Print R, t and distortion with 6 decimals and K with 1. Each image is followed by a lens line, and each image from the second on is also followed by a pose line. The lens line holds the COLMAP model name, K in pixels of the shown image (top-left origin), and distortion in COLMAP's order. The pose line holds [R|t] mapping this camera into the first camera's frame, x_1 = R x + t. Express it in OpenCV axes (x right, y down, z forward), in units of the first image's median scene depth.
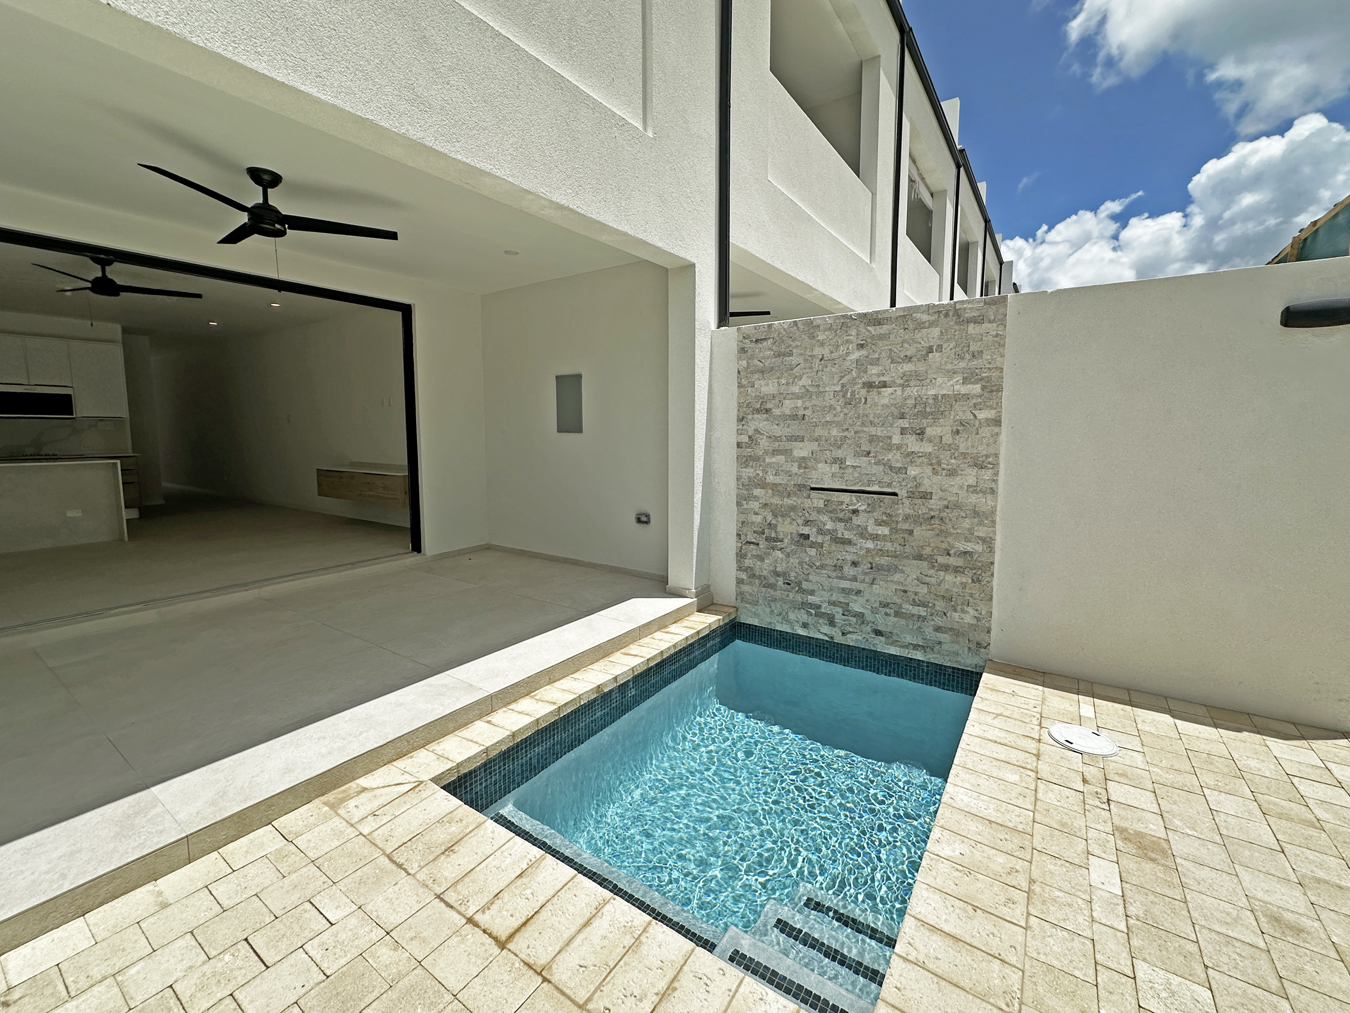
lens RADIAL K [[564.0, 0, 675.2], [0, 564.0, 479.6], [0, 0, 1]] dist [-0.001345, -0.000039]
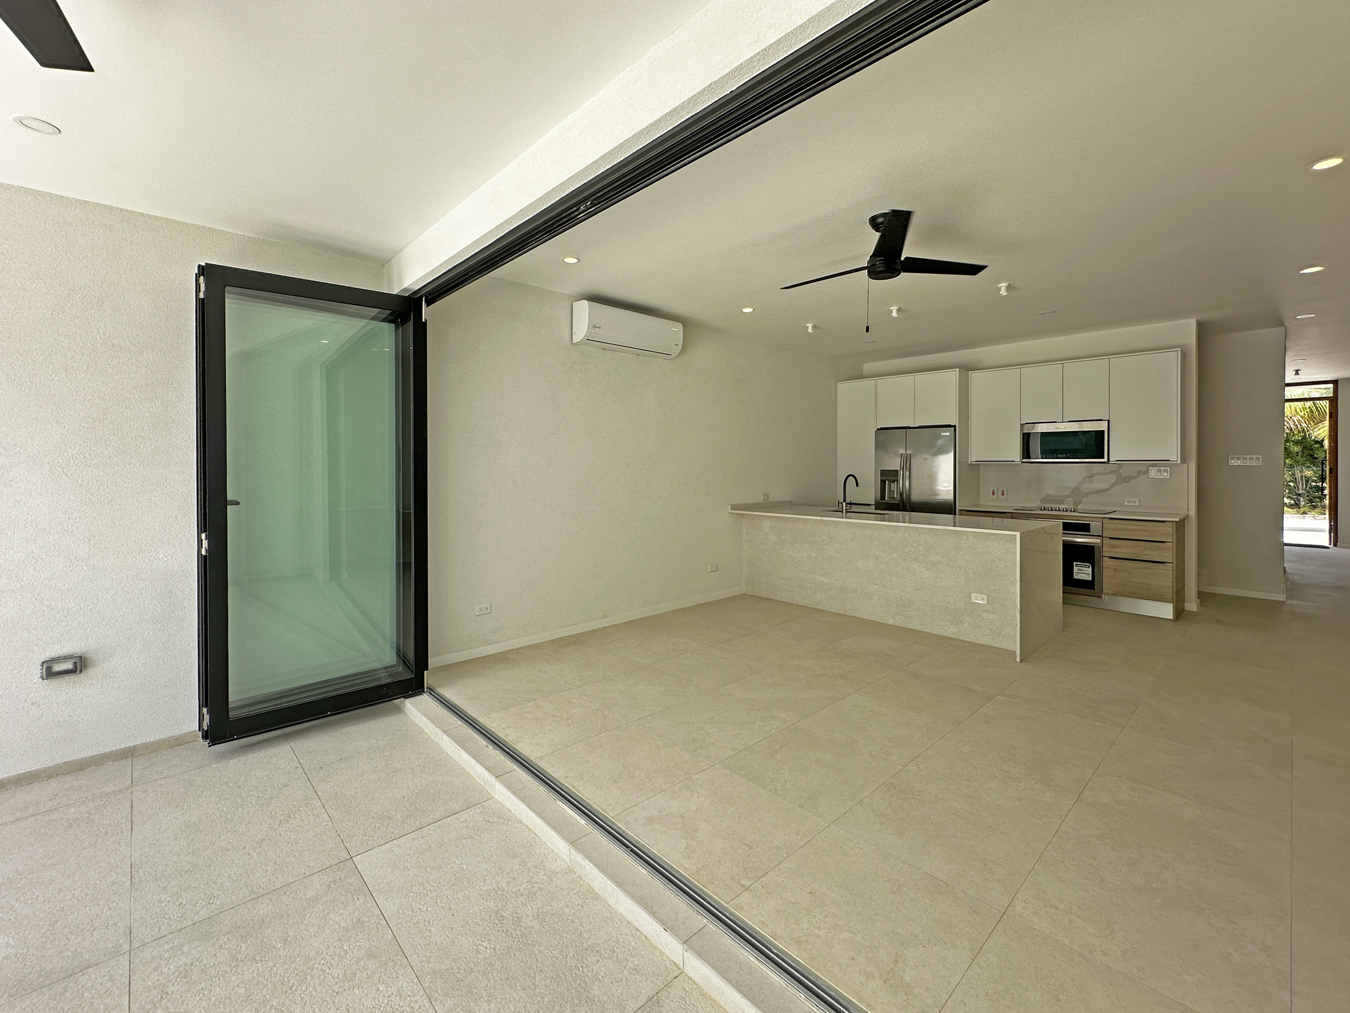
lens RADIAL K [[564.0, 0, 675.2], [0, 564.0, 479.6], [0, 0, 1]] dist [-0.001345, -0.000039]
pose [[-0.211637, 0.032187, -0.976818, -0.223127], [-0.087539, 0.994816, 0.051746, -0.073536], [0.973420, 0.096461, -0.207722, 0.588849]]
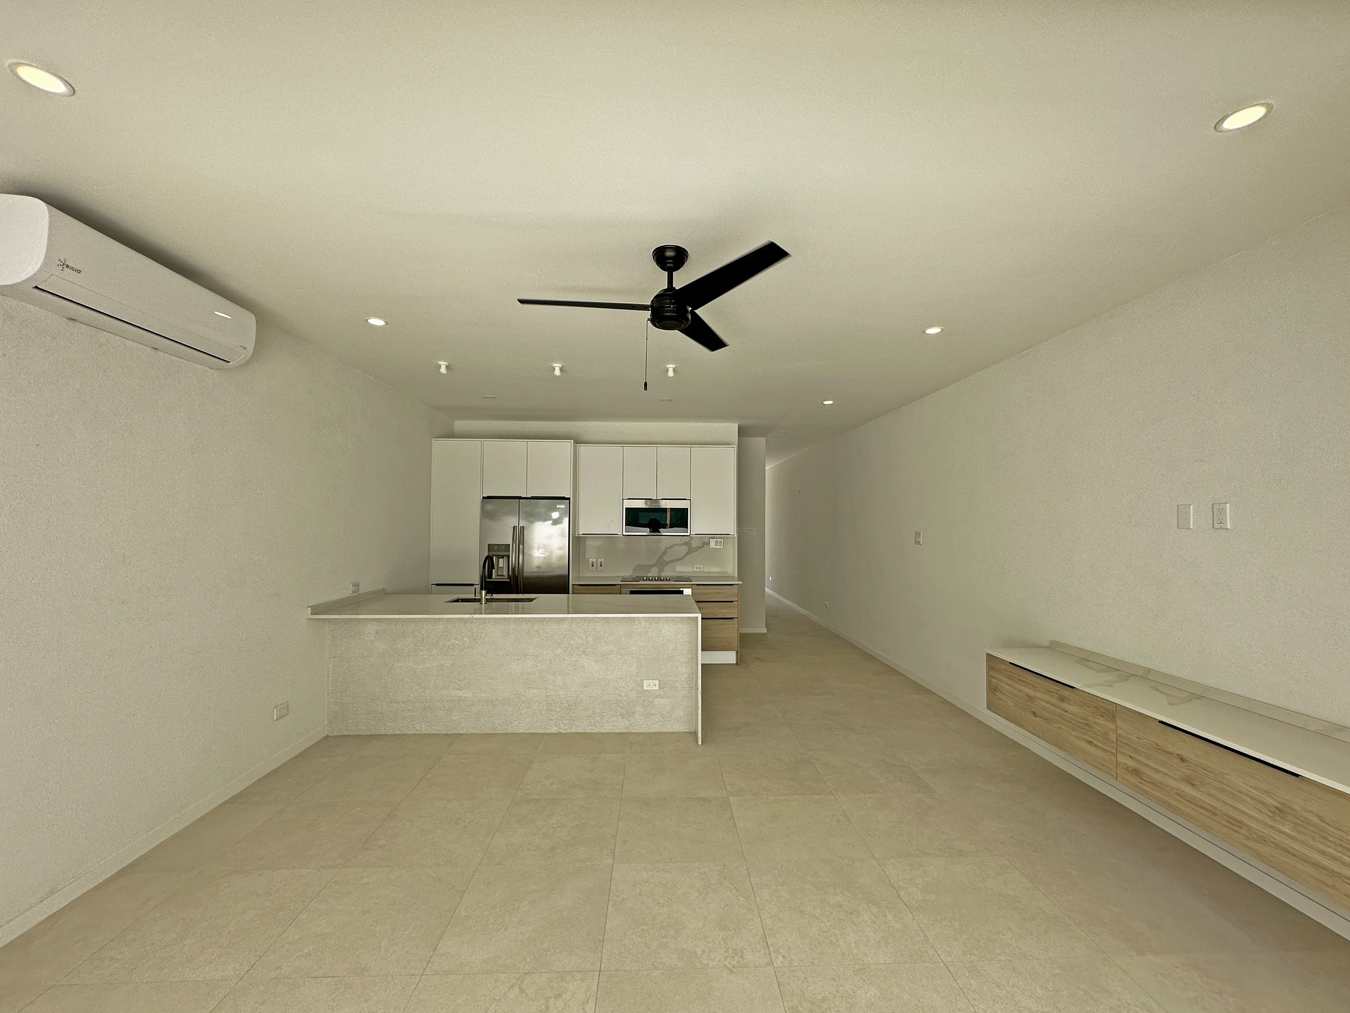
lens RADIAL K [[555.9, 0, 671.0], [0, 555.9, 512.9], [0, 0, 1]] dist [-0.001299, 0.000384]
pose [[0.591996, -0.008933, -0.805891, -0.391378], [-0.078784, 0.994508, -0.068897, -0.081159], [0.802081, 0.104278, 0.588041, 0.465395]]
